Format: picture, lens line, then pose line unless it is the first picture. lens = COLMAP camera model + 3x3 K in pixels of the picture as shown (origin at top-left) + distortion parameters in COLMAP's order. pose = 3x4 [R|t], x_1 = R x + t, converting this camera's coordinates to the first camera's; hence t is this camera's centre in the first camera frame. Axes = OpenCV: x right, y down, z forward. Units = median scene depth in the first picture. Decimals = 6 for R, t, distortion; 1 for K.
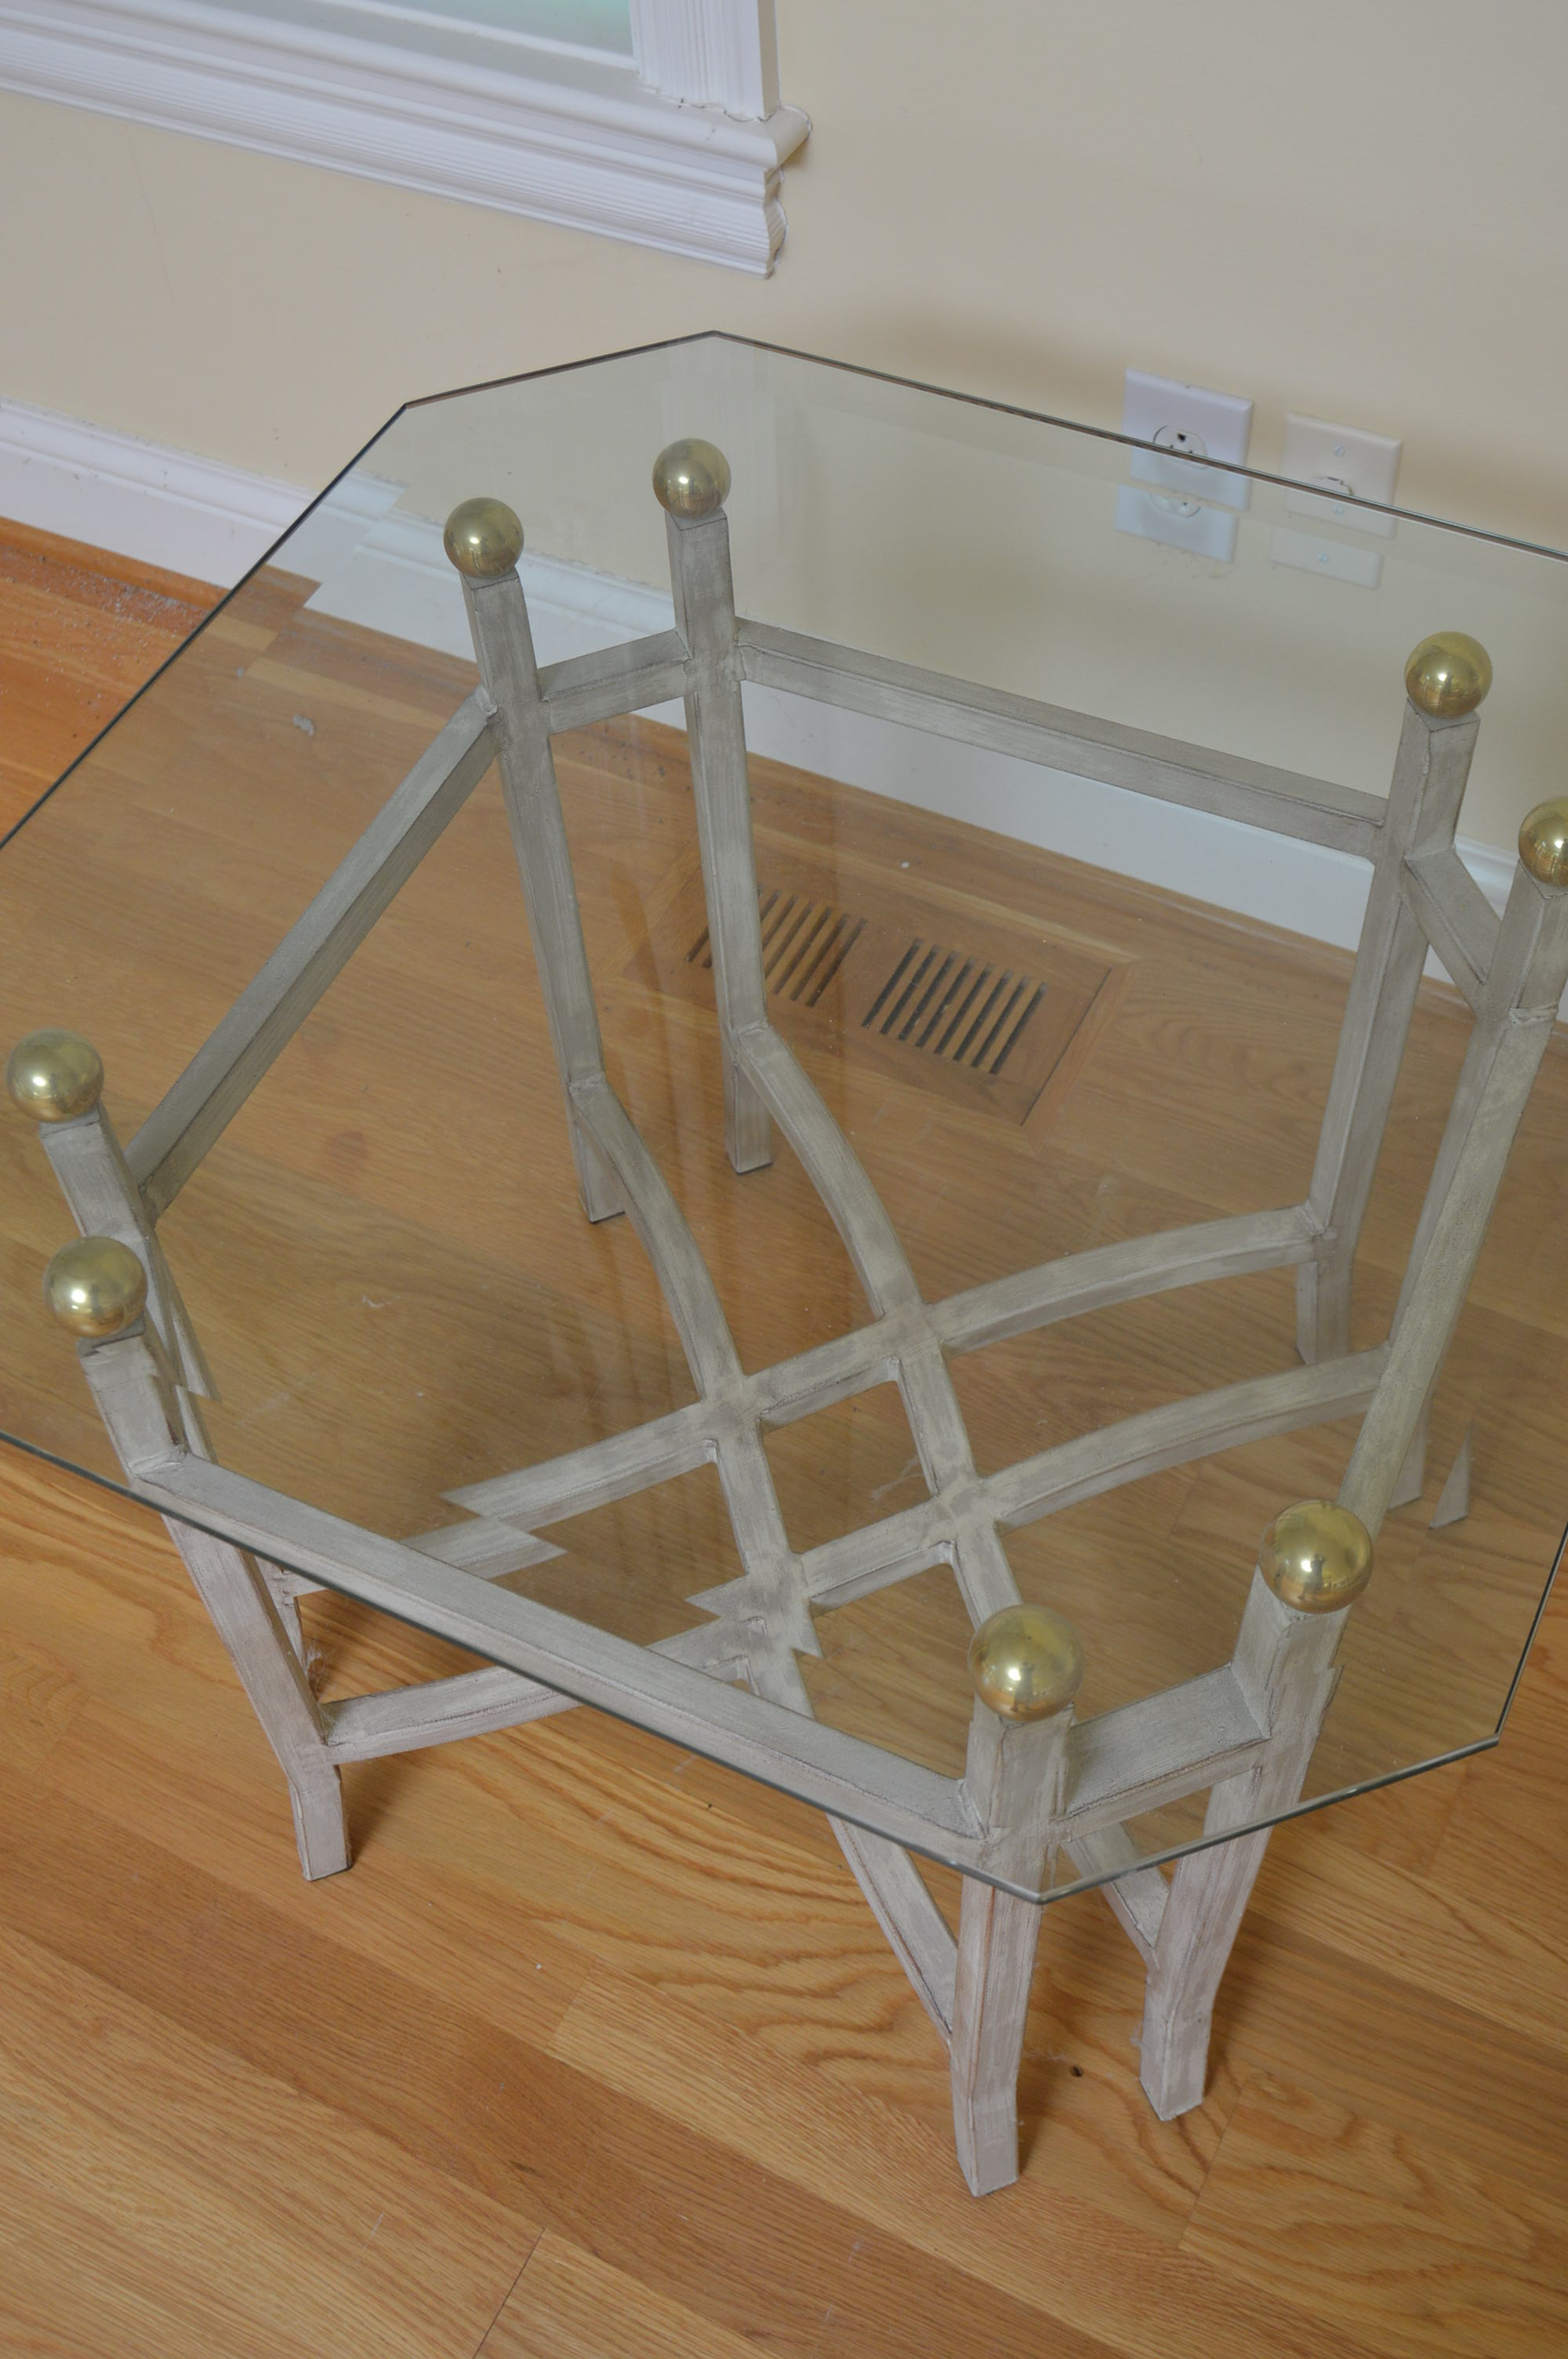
lens RADIAL K [[2506.7, 0, 786.3], [0, 2506.7, 1178.3], [0, 0, 1]] dist [-0.068966, 0.000000]
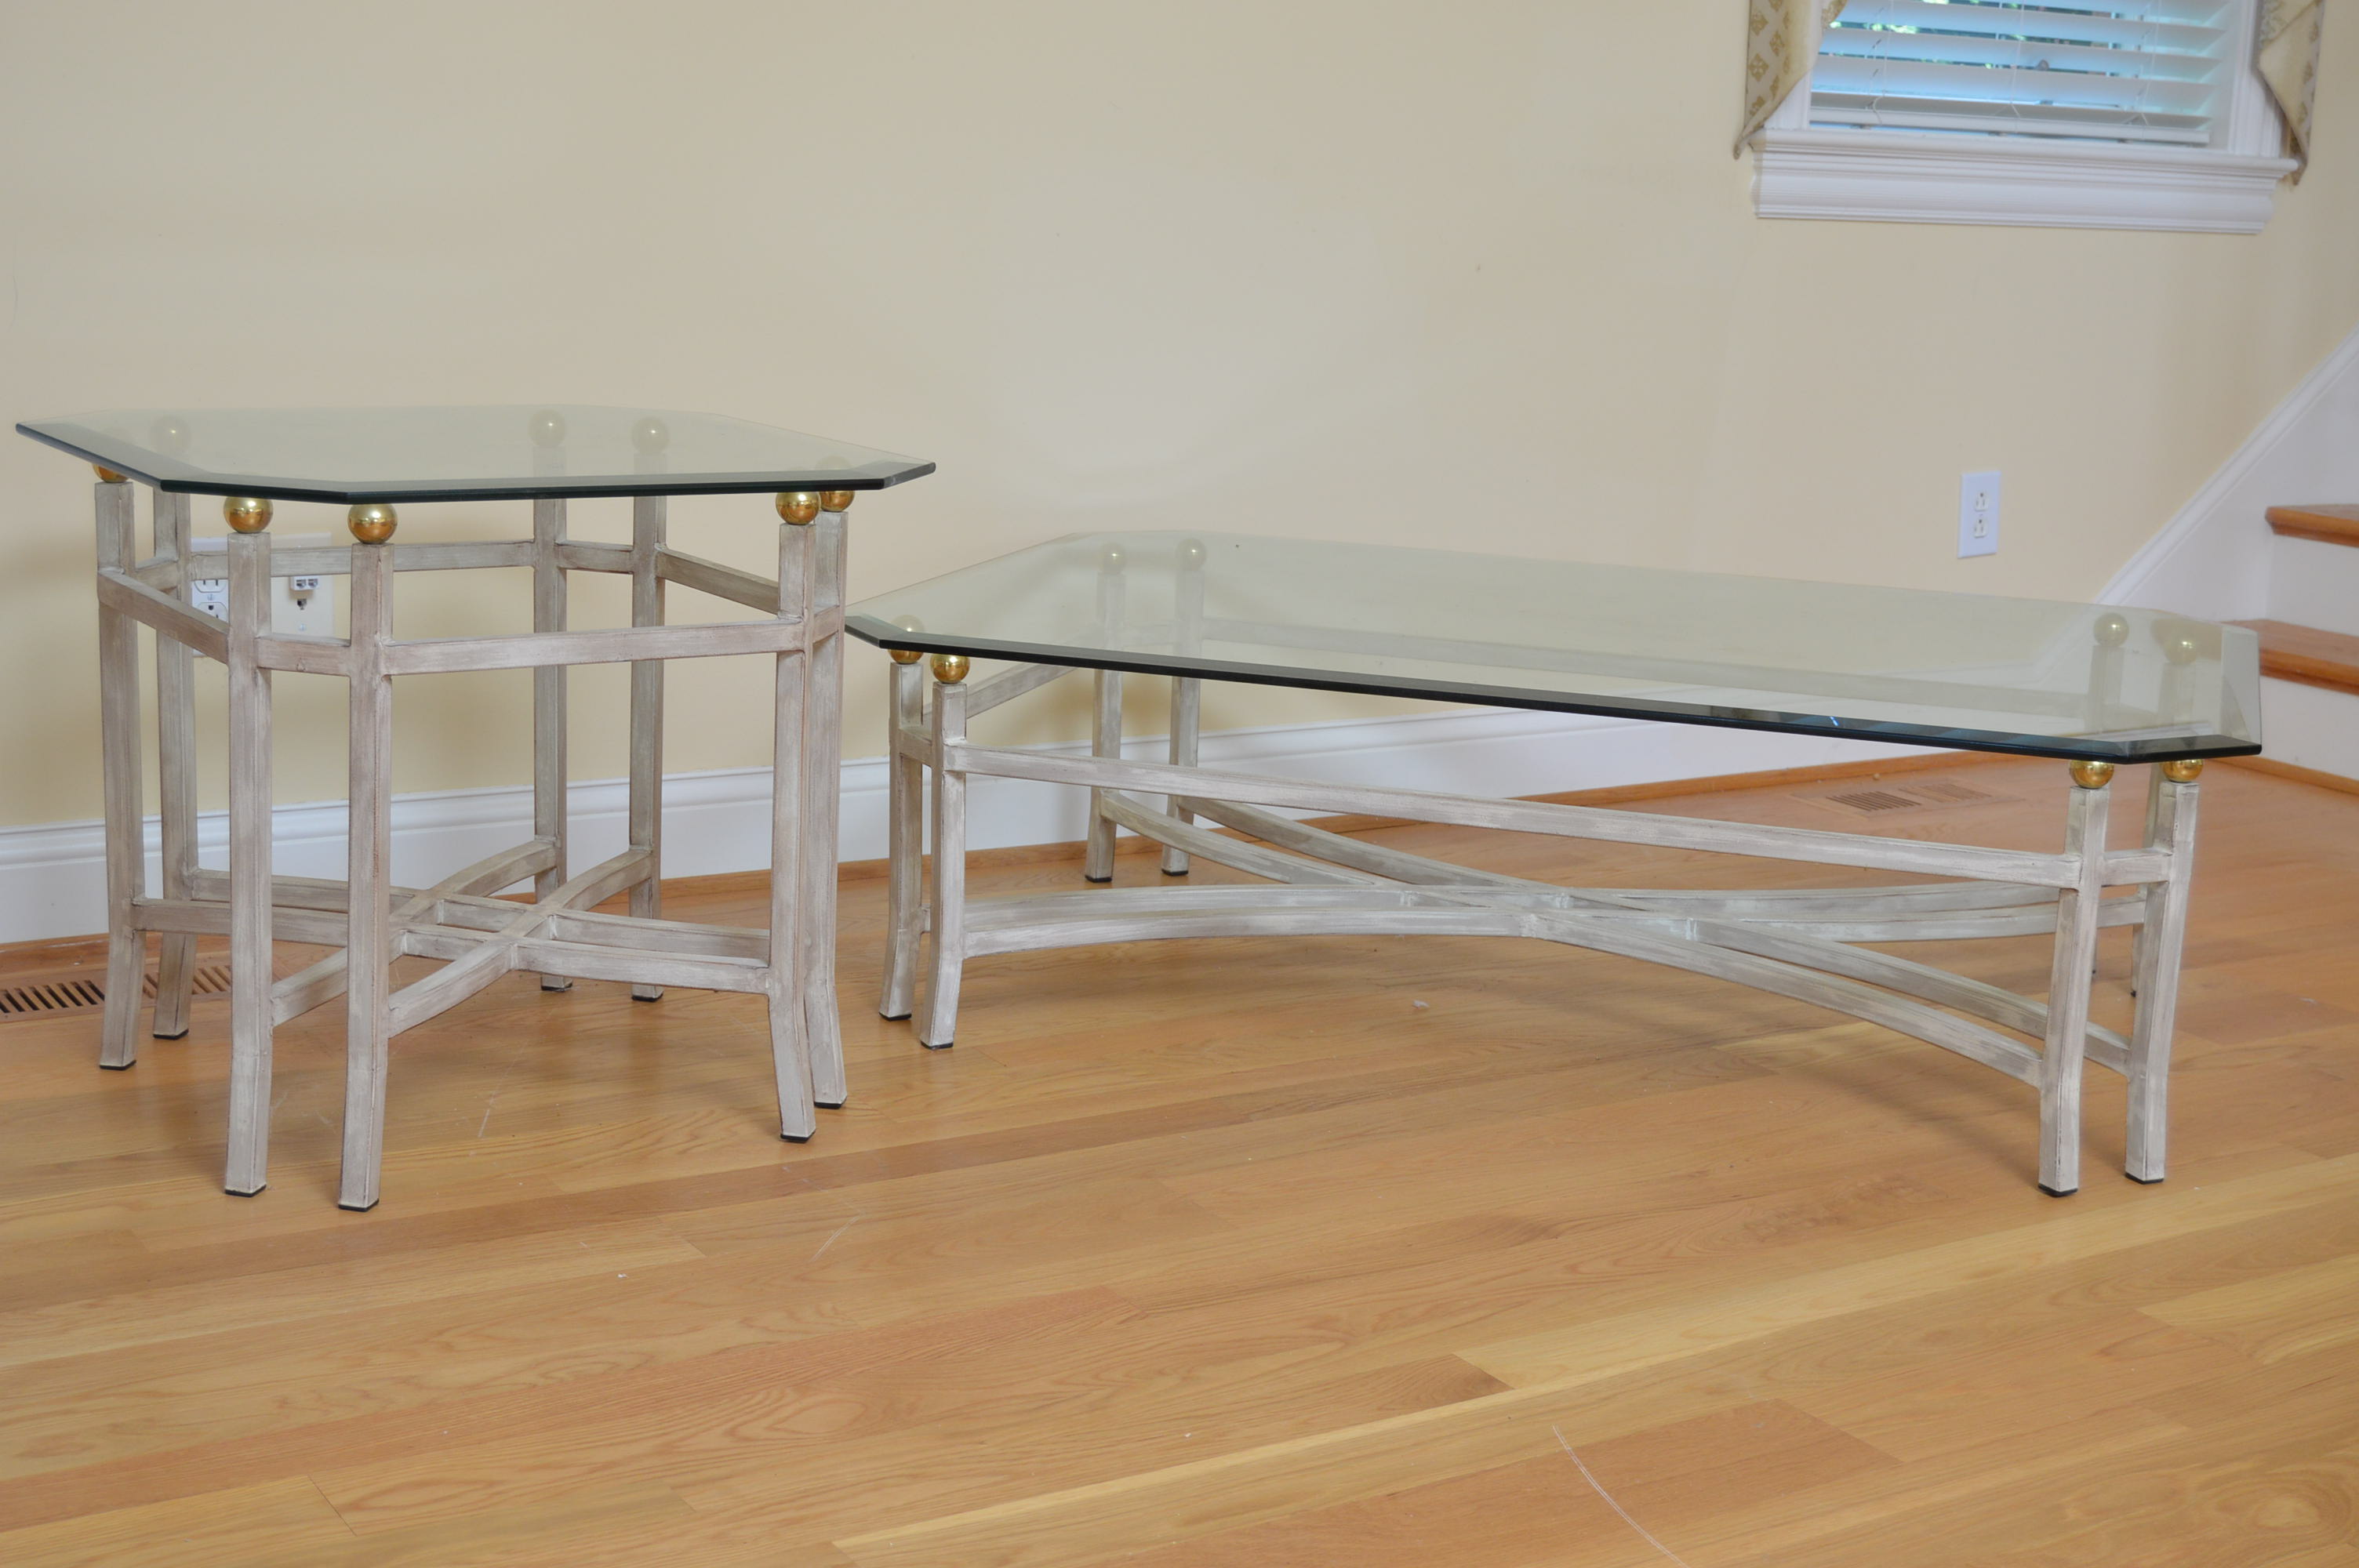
lens RADIAL K [[3102.6, 0, 1188.9], [0, 3102.6, 788.7], [0, 0, 1]] dist [-0.050958, 0.000000]
pose [[0.505000, -0.116738, 0.855188, -1.540417], [0.645980, 0.708245, -0.284780, 0.979928], [-0.572438, 0.696248, 0.433074, -0.251049]]
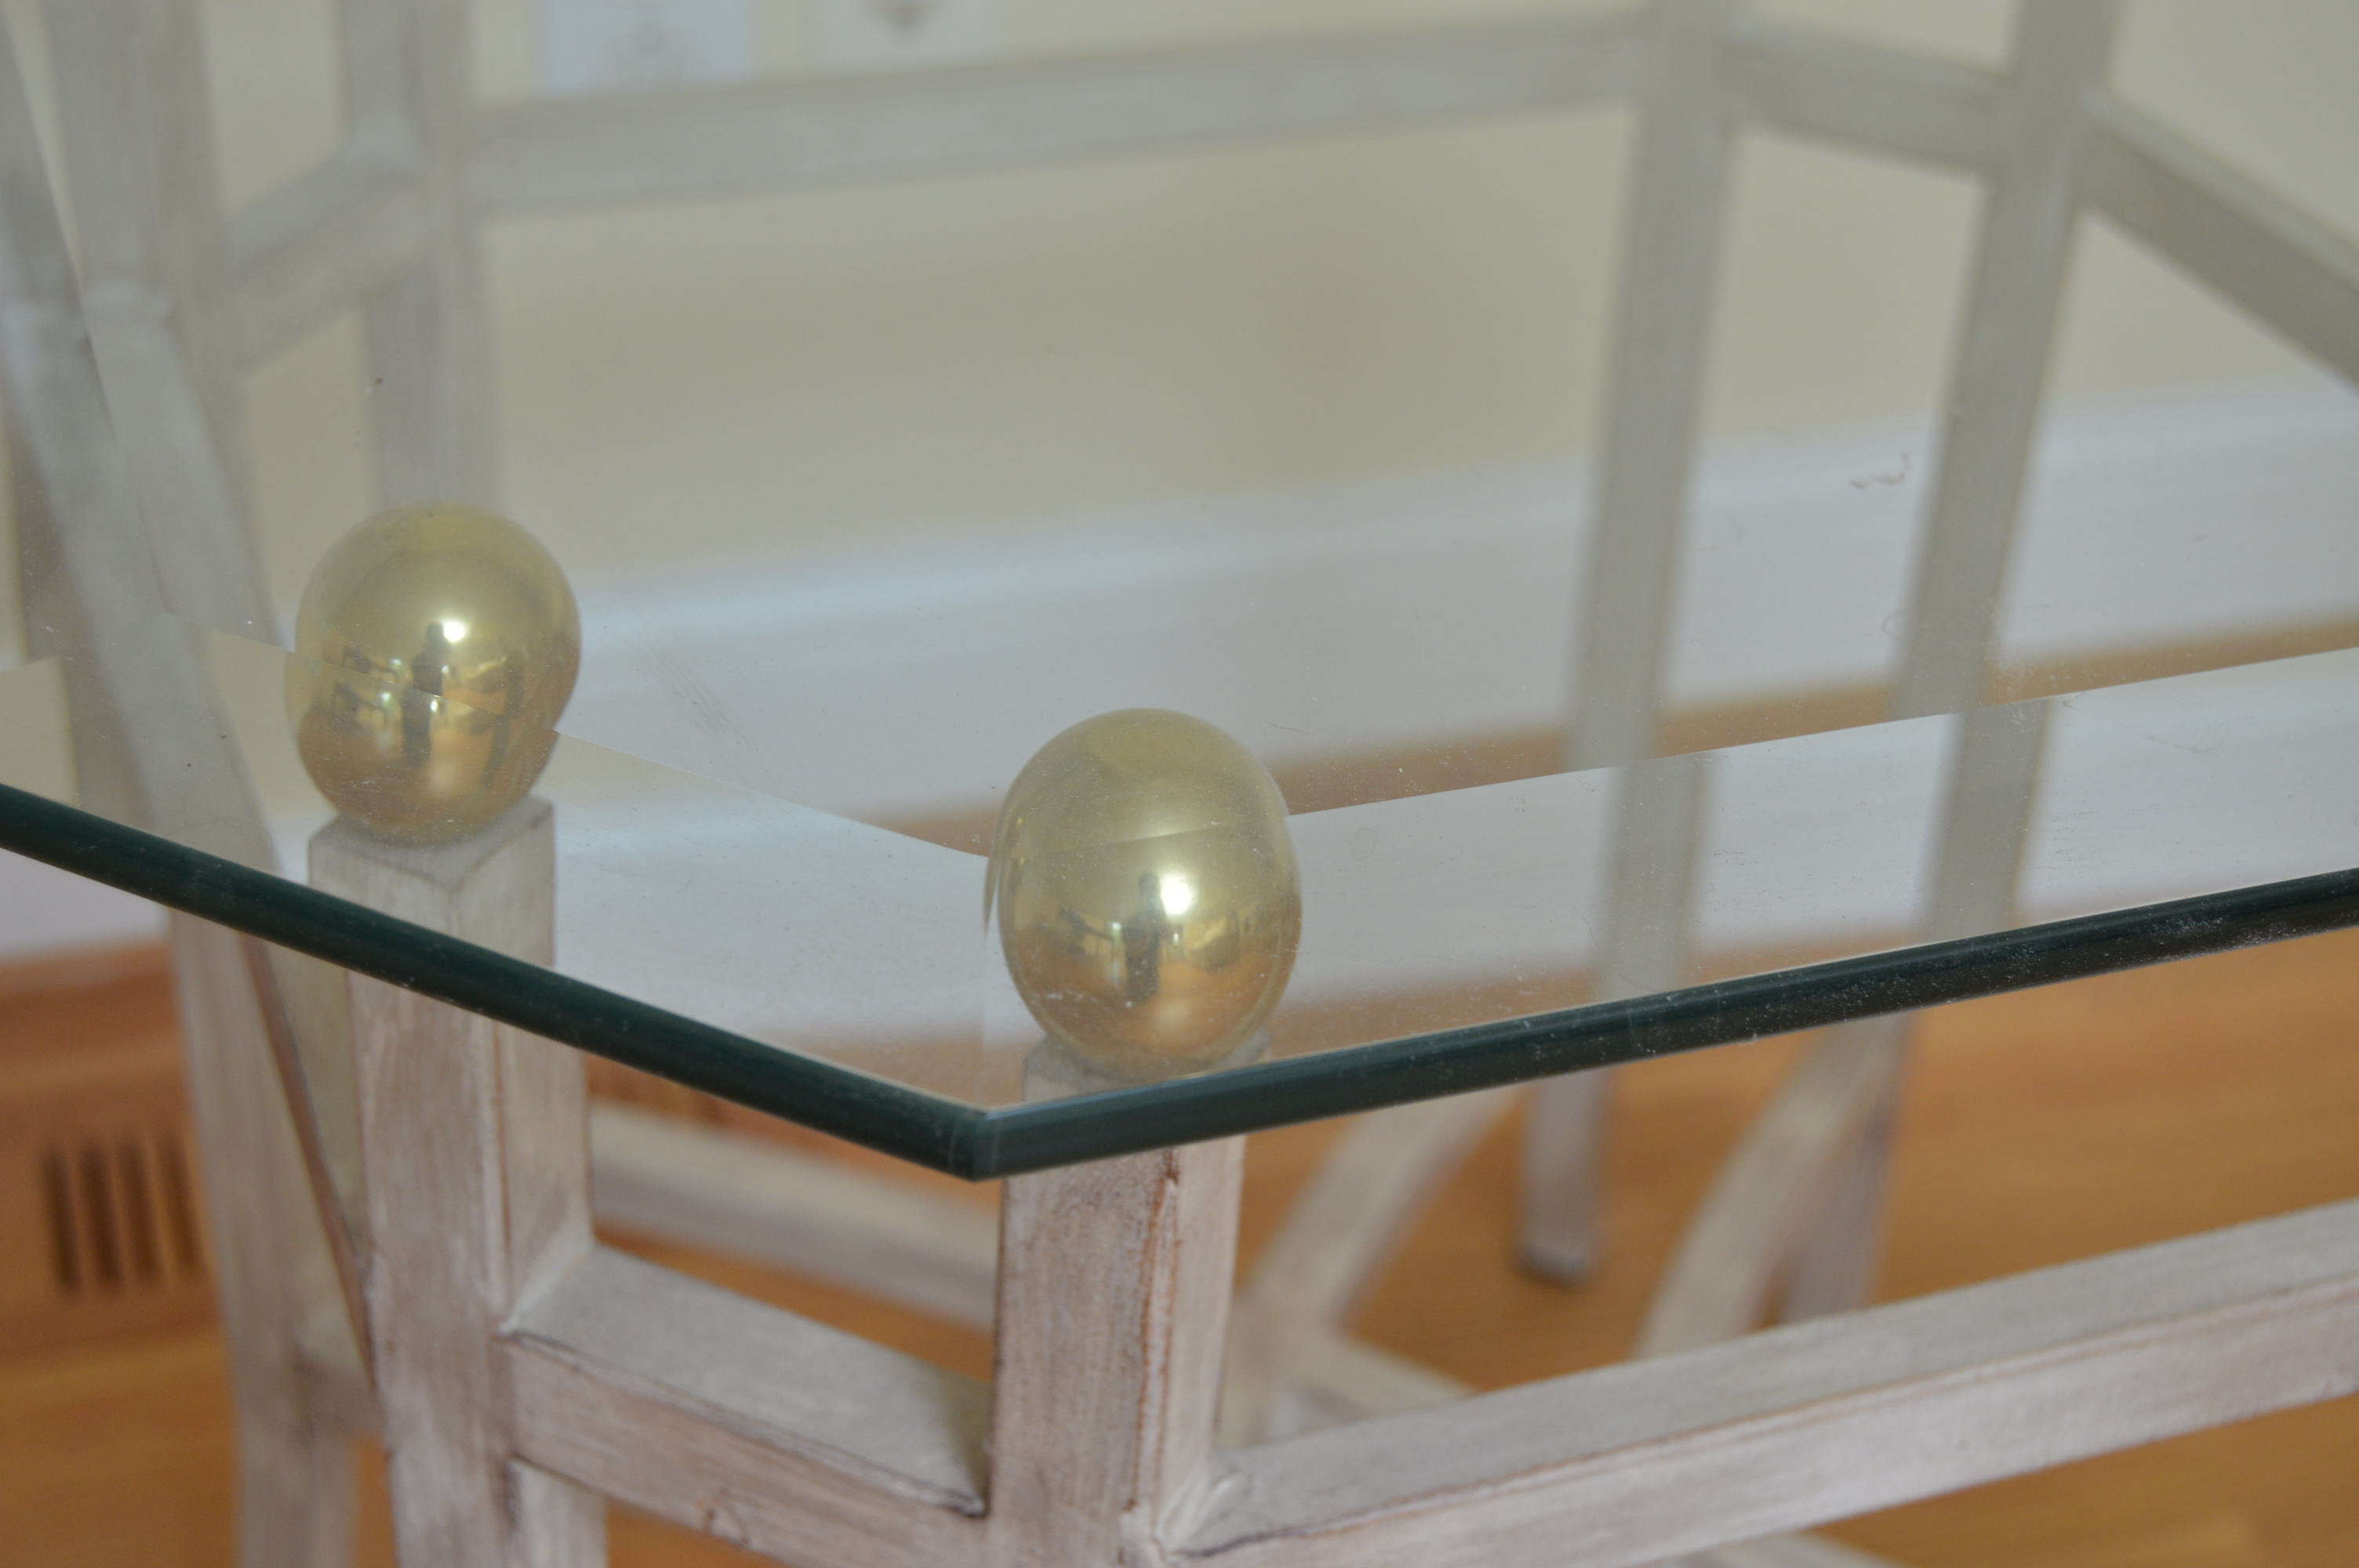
lens RADIAL K [[3460.1, 0, 1171.3], [0, 3460.1, 782.8], [0, 0, 1]] dist [-0.012403, 0.000000]
pose [[0.695207, -0.323991, 0.641652, -0.400778], [0.522056, 0.841195, -0.140882, 0.065623], [-0.494110, 0.432921, 0.753946, 0.455478]]
